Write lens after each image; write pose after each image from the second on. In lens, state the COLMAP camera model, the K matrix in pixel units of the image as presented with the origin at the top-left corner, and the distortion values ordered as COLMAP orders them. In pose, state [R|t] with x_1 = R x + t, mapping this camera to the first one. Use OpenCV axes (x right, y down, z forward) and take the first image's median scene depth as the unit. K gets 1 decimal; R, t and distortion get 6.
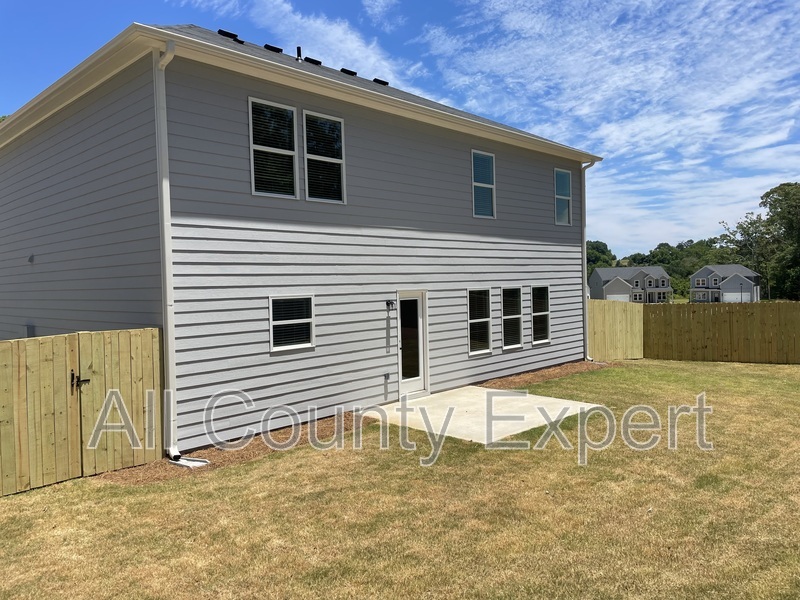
lens RADIAL K [[606.5, 0, 400.4], [0, 606.5, 296.9], [0, 0, 1]] dist [0.060117, -0.069415]
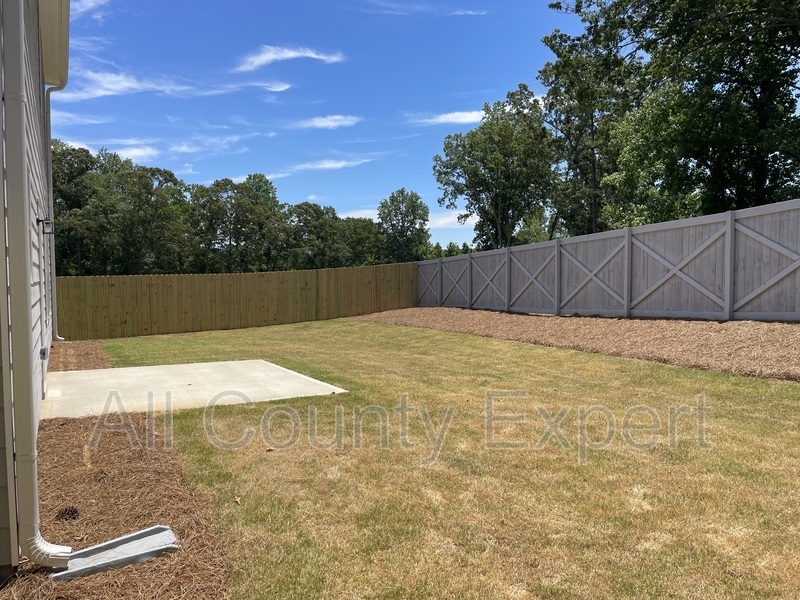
lens RADIAL K [[606.5, 0, 399.7], [0, 606.5, 298.5], [0, 0, 1]] dist [0.060117, -0.069415]
pose [[0.300170, -0.010420, 0.953829, -0.280711], [0.024481, 0.999695, 0.003216, 0.053196], [-0.953572, 0.022385, 0.300334, 0.316210]]
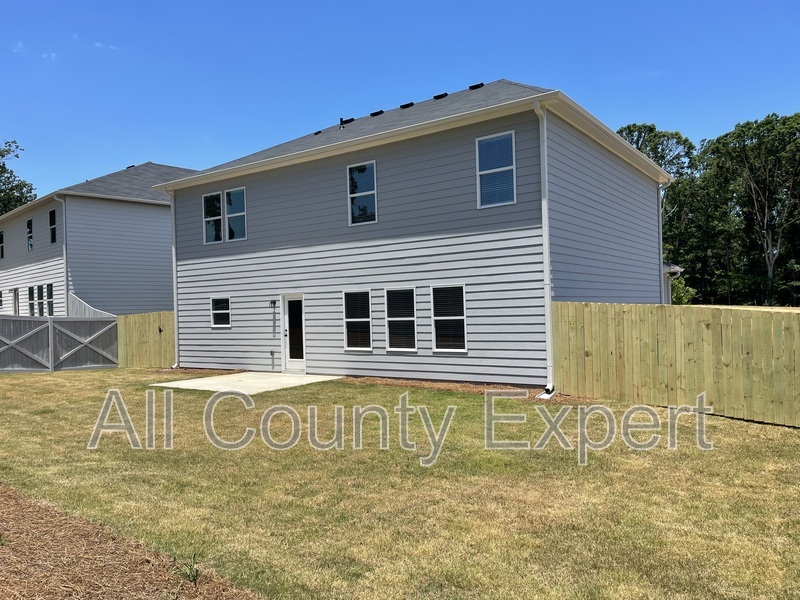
lens RADIAL K [[606.5, 0, 401.5], [0, 606.5, 302.1], [0, 0, 1]] dist [0.060117, -0.069415]
pose [[0.150989, 0.019570, -0.988342, 1.431276], [0.006722, 0.999761, 0.020823, -0.018083], [0.988513, -0.009788, 0.150821, 1.073632]]
